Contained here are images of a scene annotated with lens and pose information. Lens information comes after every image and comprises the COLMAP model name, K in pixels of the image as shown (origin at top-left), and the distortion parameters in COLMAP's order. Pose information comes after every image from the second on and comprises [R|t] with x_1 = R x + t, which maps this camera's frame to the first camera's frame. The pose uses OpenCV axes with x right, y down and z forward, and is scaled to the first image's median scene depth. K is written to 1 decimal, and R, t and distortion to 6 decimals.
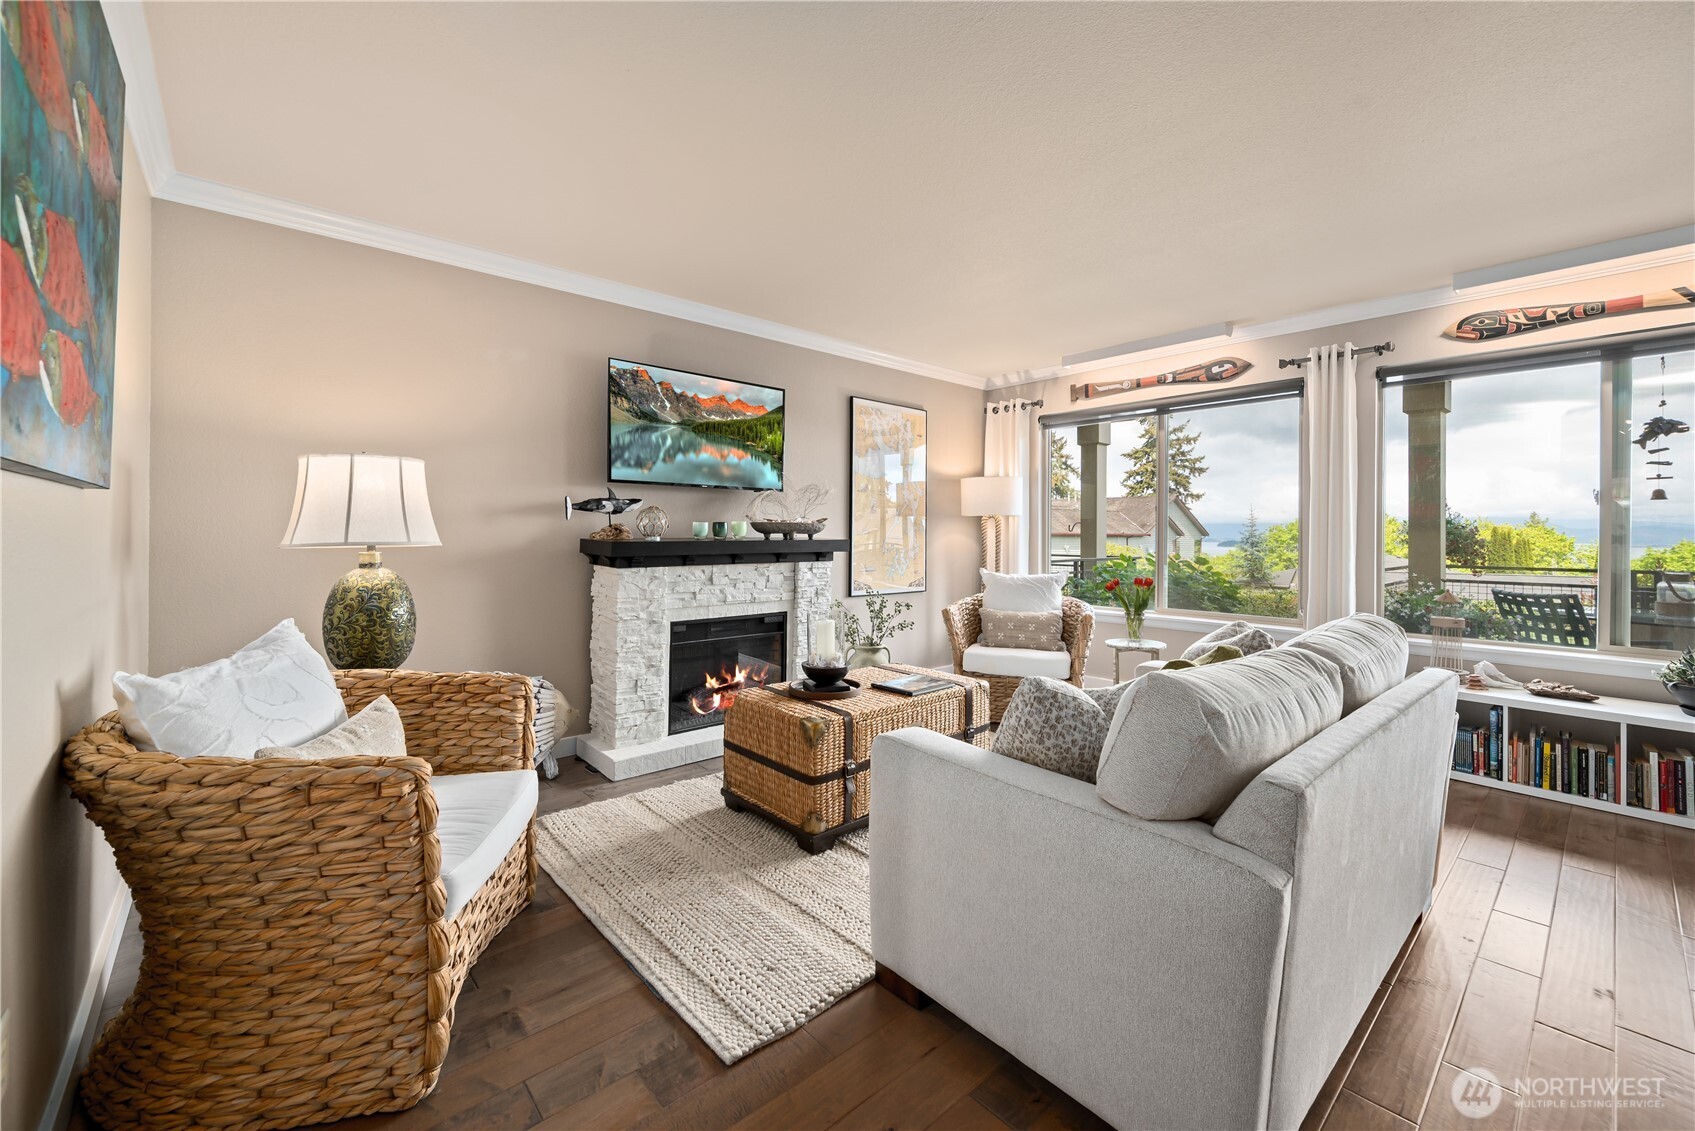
lens RADIAL K [[691.1, 0, 854.3], [0, 691.1, 527.4], [0, 0, 1]] dist [-0.002585, -0.000394]
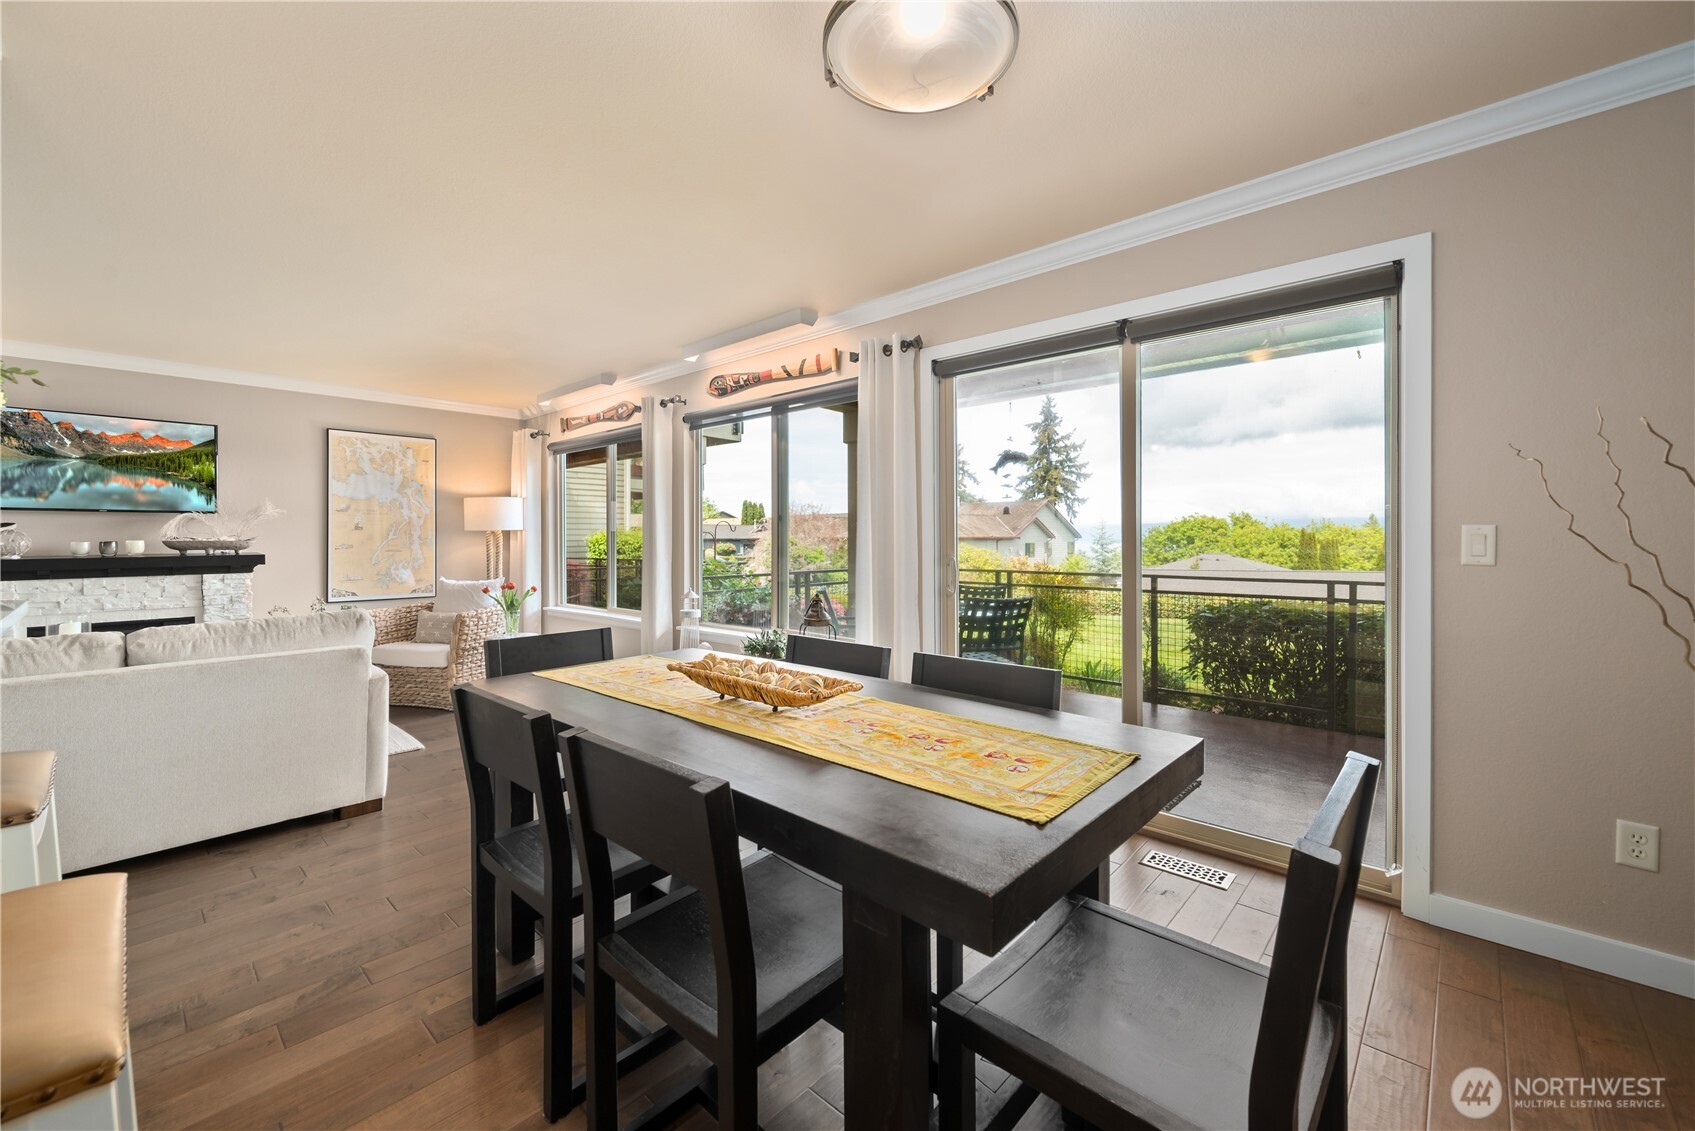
lens RADIAL K [[691.1, 0, 840.9], [0, 691.1, 541.1], [0, 0, 1]] dist [-0.002585, -0.000394]
pose [[0.994742, -0.009359, 0.101983, 1.004065], [0.008035, 0.999878, 0.013394, -0.015566], [-0.102096, -0.012504, 0.994696, -0.326547]]
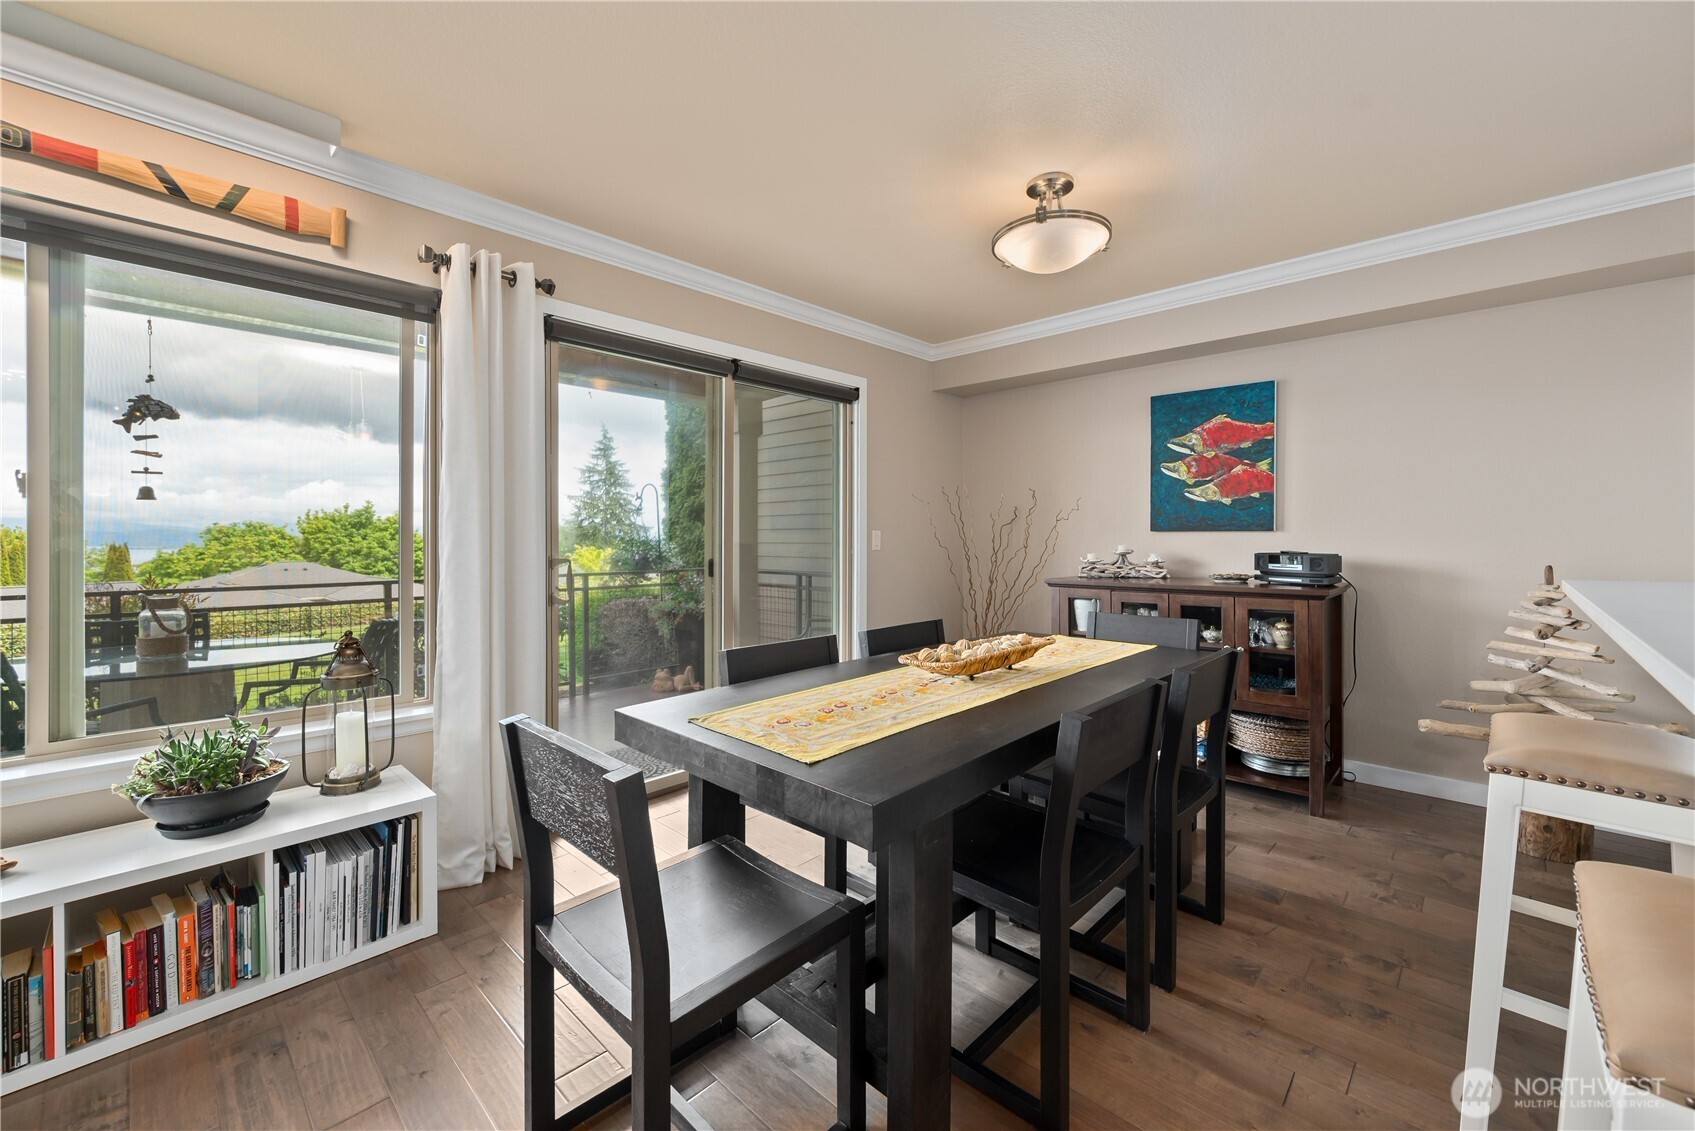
lens RADIAL K [[691.1, 0, 847.2], [0, 691.1, 556.7], [0, 0, 1]] dist [-0.002585, -0.000394]
pose [[-0.069418, -0.025643, 0.997258, 0.438535], [-0.015257, 0.999580, 0.024640, -0.008937], [-0.997471, -0.013505, -0.069780, 0.342274]]
